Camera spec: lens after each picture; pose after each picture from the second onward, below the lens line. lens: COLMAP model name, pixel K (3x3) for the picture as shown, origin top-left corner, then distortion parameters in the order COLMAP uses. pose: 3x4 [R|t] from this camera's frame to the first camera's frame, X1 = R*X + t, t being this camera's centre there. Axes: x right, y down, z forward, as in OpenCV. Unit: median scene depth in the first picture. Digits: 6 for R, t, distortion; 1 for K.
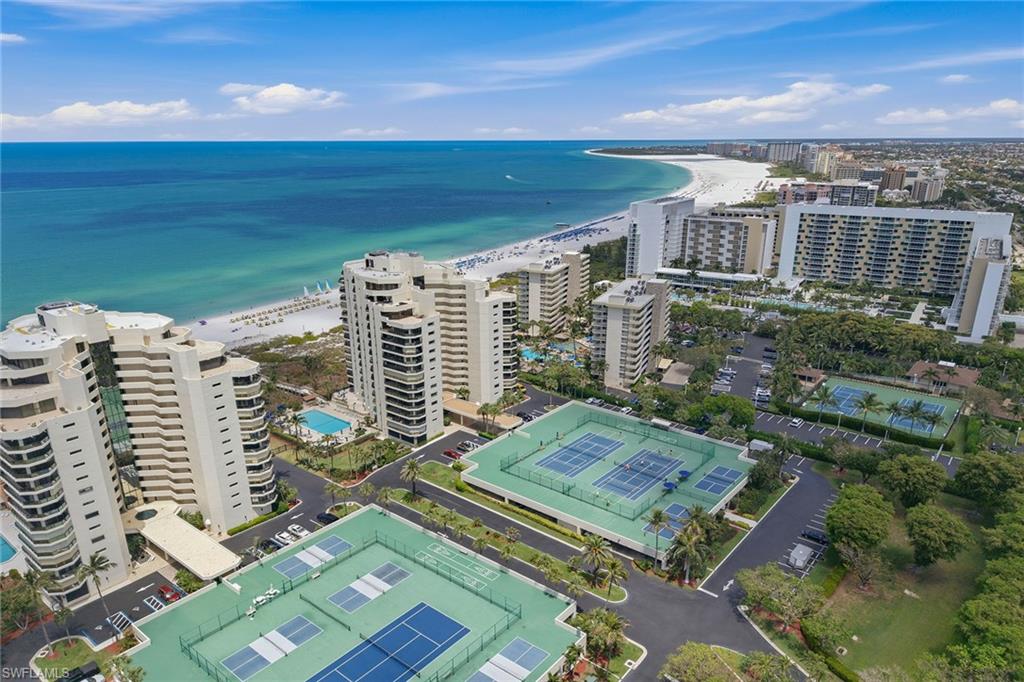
lens RADIAL K [[688.5, 0, 508.5], [0, 688.5, 388.4], [0, 0, 1]] dist [-0.003863, -0.003311]
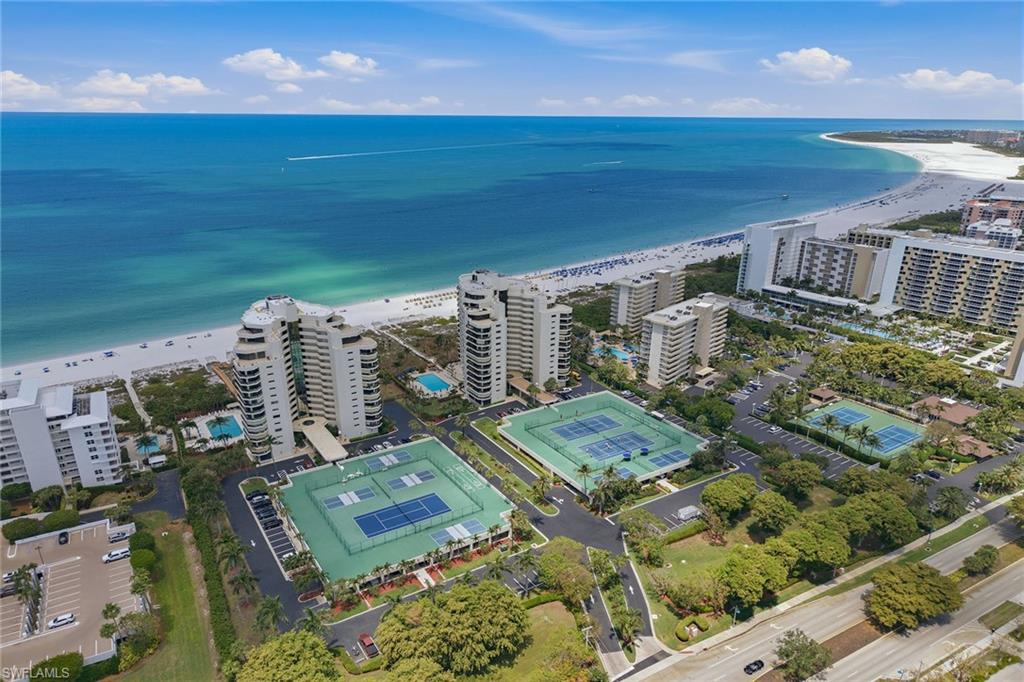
lens RADIAL K [[679.1, 0, 510.8], [0, 679.1, 383.2], [0, 0, 1]] dist [0.001302, -0.001682]
pose [[0.949923, 0.125391, -0.286222, 0.336259], [-0.116740, 0.992042, 0.047162, -0.042489], [0.289858, -0.011387, 0.957002, -0.376516]]
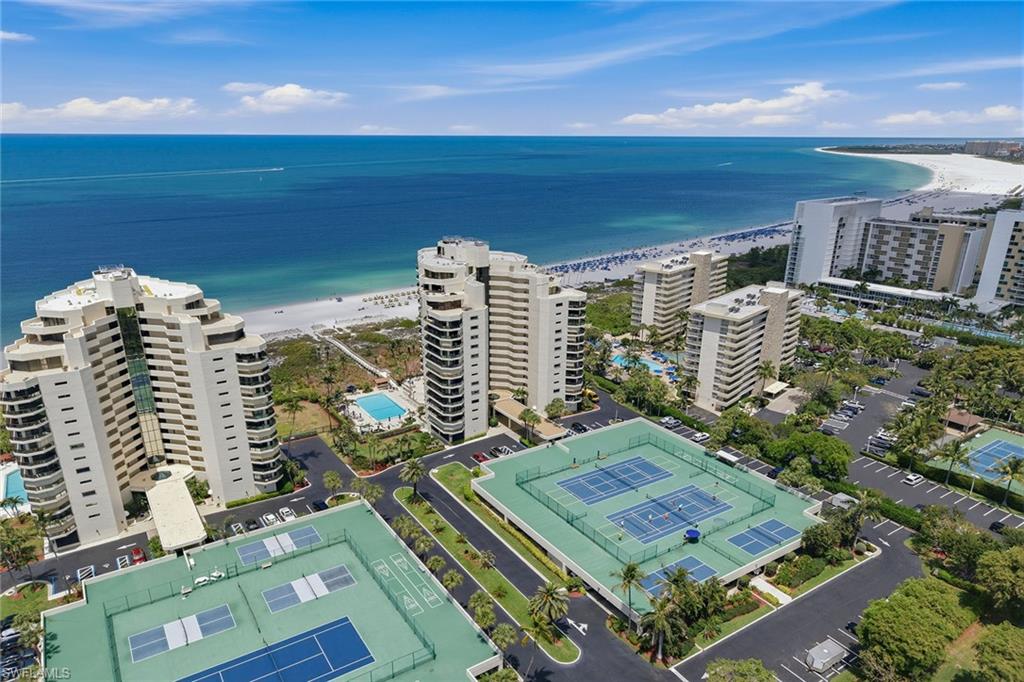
lens RADIAL K [[679.1, 0, 510.8], [0, 679.1, 383.2], [0, 0, 1]] dist [0.001302, -0.001682]
pose [[0.953529, 0.111721, -0.279822, 0.200320], [-0.110729, 0.993661, 0.019403, -0.027868], [0.280216, 0.012483, 0.959856, 0.121171]]
